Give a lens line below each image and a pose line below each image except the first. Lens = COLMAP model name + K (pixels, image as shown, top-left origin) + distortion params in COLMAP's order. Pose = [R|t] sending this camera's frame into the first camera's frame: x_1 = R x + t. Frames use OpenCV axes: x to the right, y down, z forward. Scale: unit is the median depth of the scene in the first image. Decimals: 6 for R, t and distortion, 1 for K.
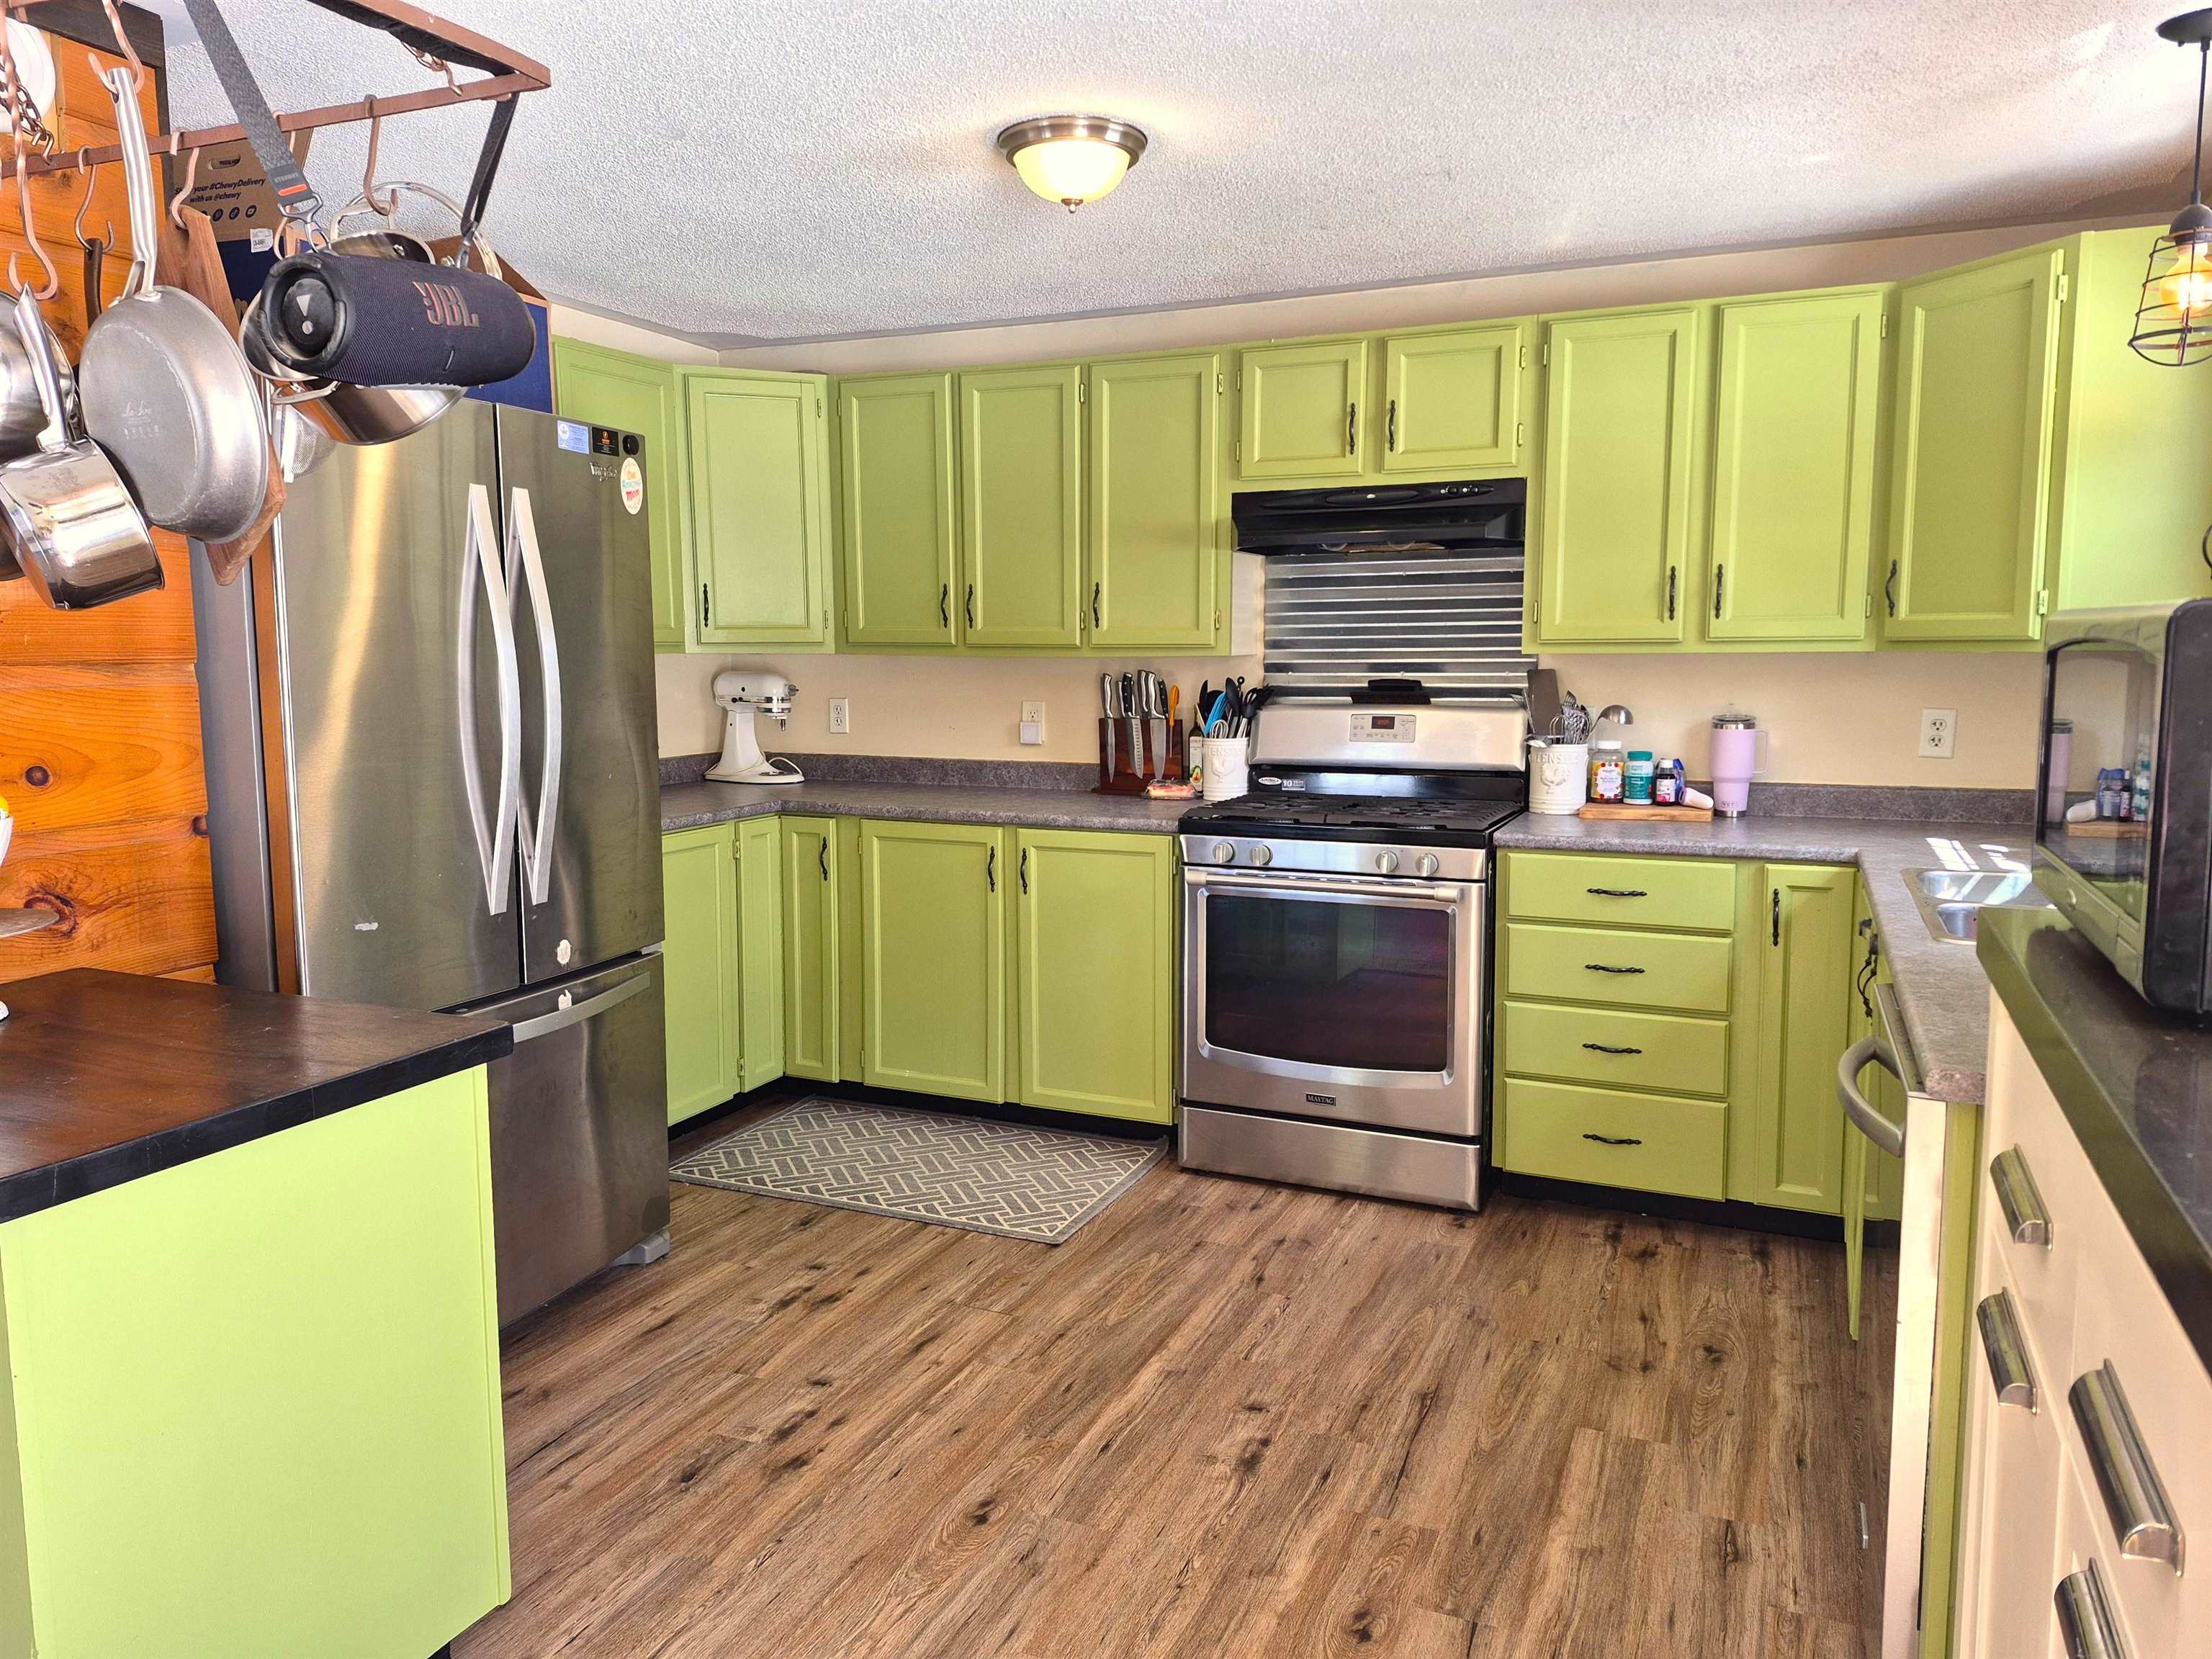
lens RADIAL K [[1558.5, 0, 1106.0], [0, 1558.5, 829.5], [0, 0, 1]] dist [0.122573, -0.139292]
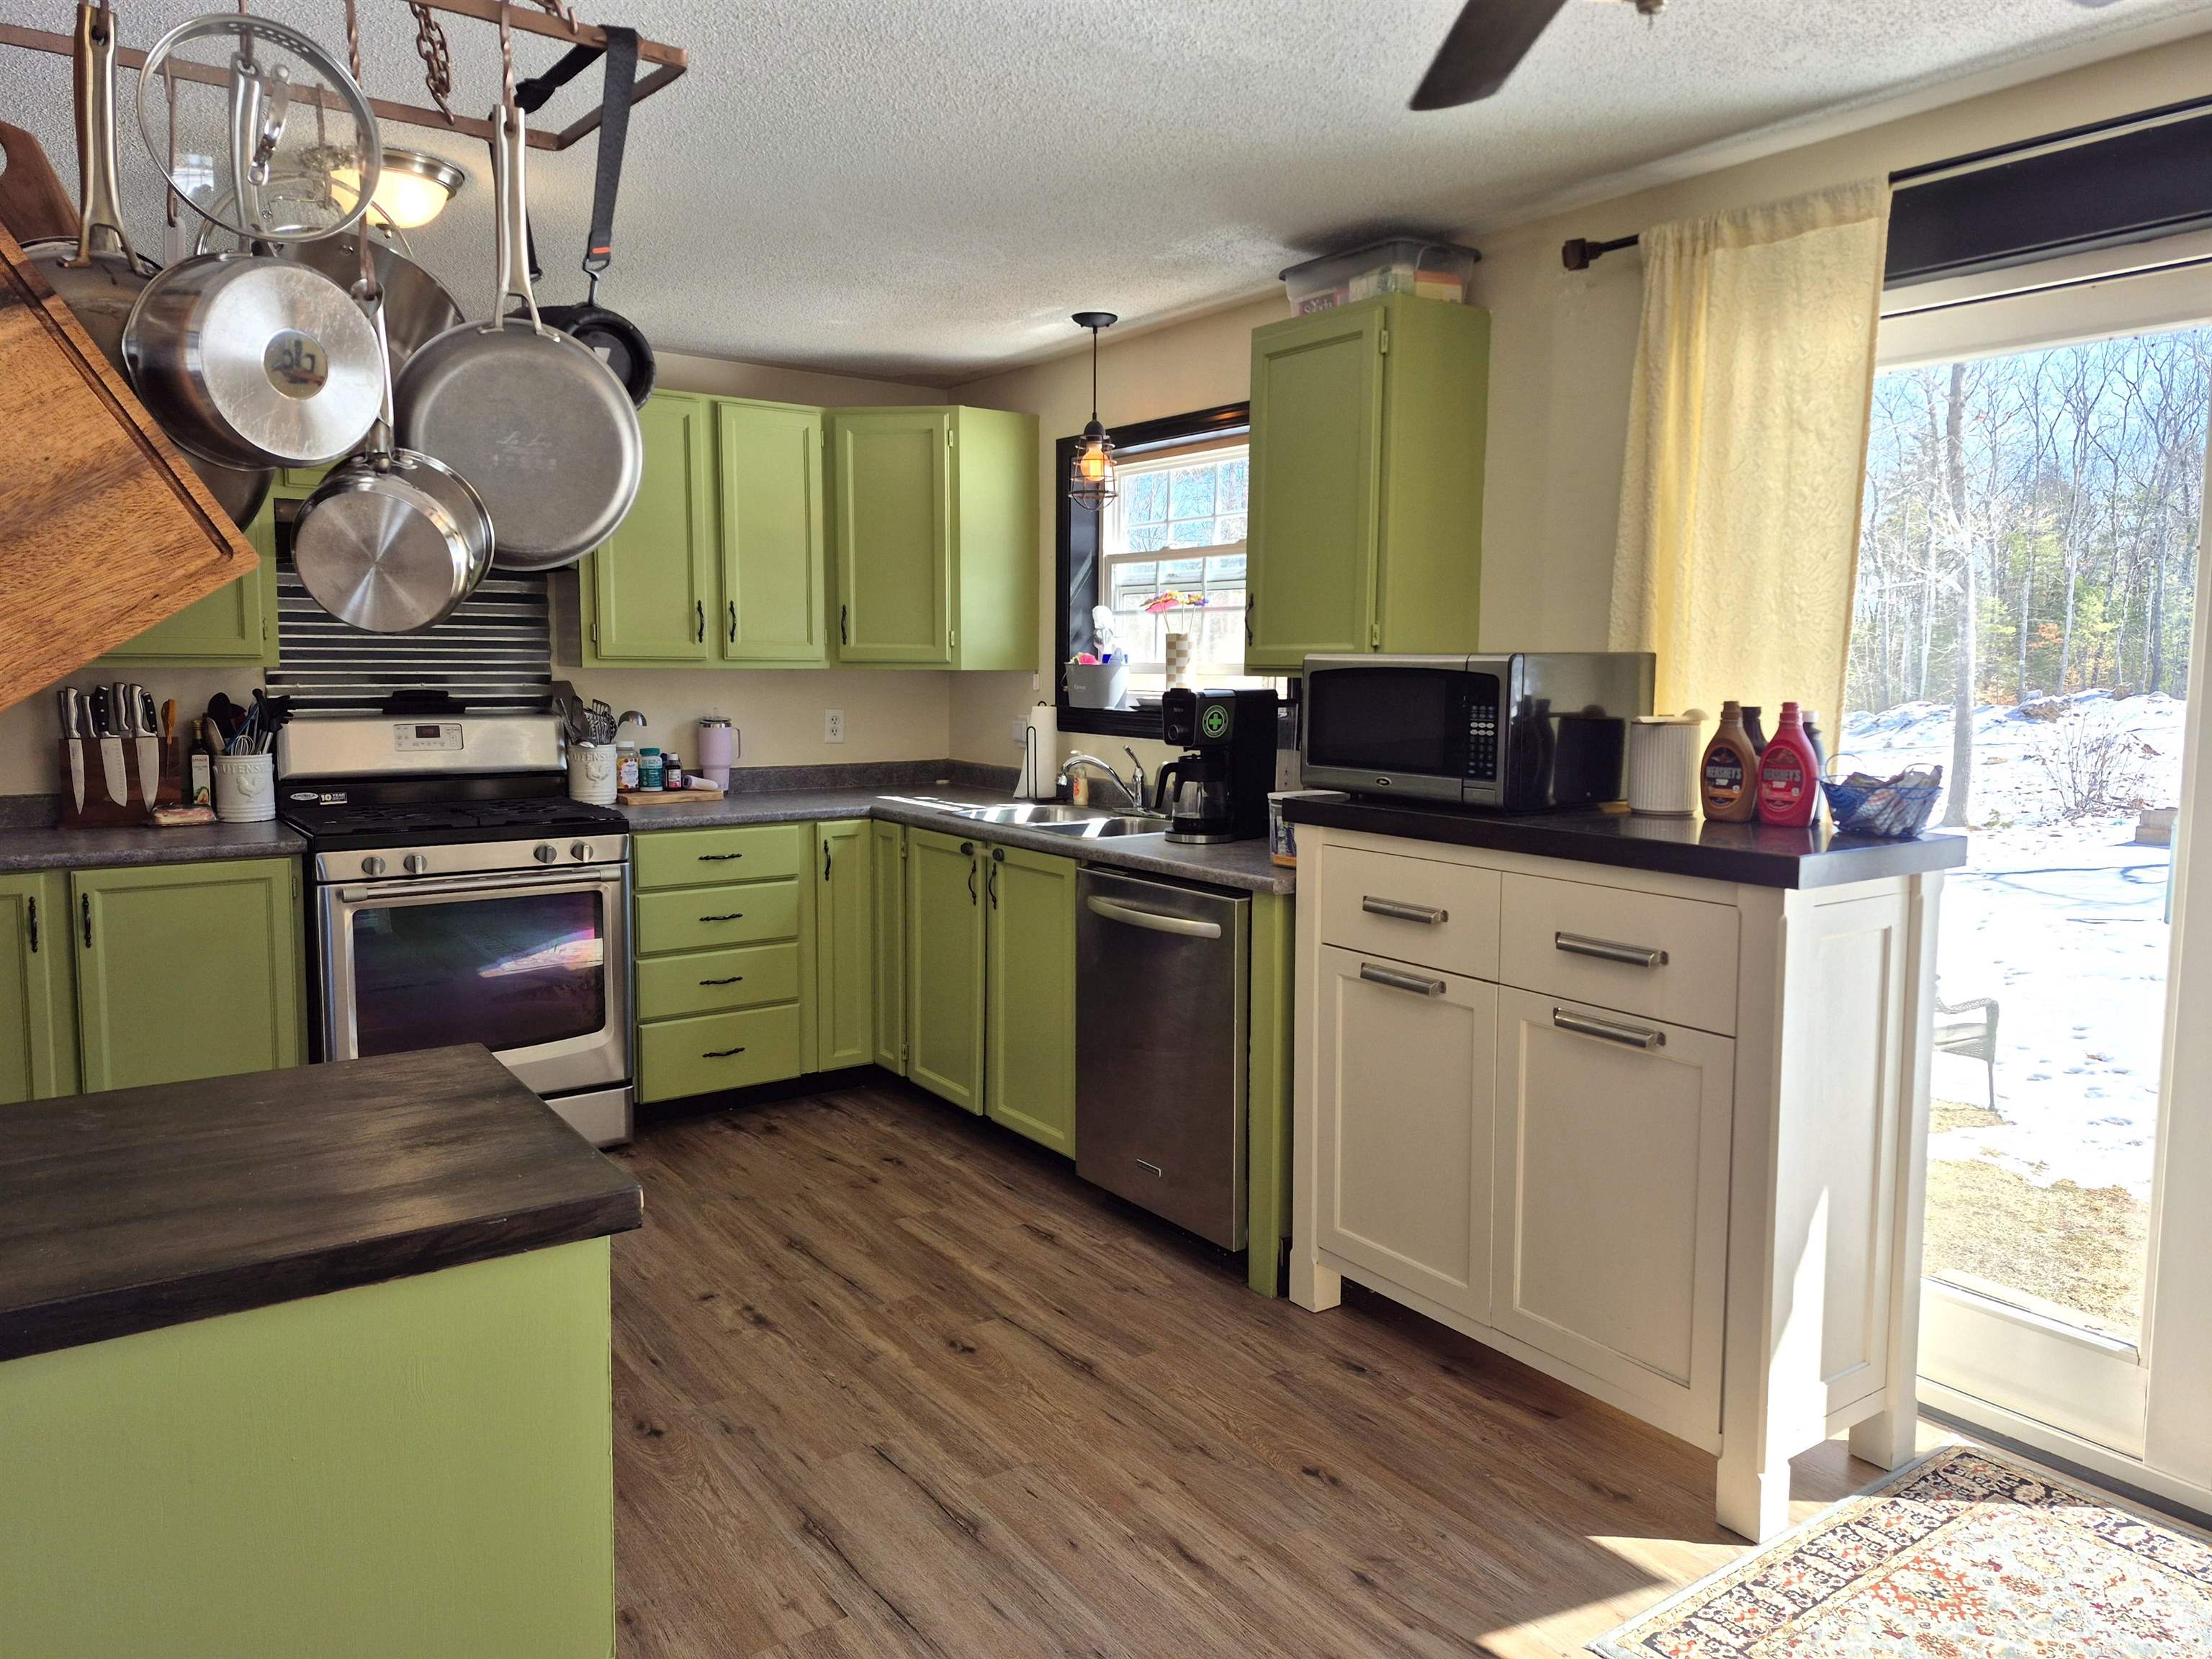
lens RADIAL K [[1558.5, 0, 1106.0], [0, 1558.5, 829.5], [0, 0, 1]] dist [0.122573, -0.139292]
pose [[0.510617, -0.089524, 0.855135, -0.590663], [0.095974, 0.994284, 0.046784, -0.011215], [-0.854435, 0.058182, 0.516290, 0.079750]]
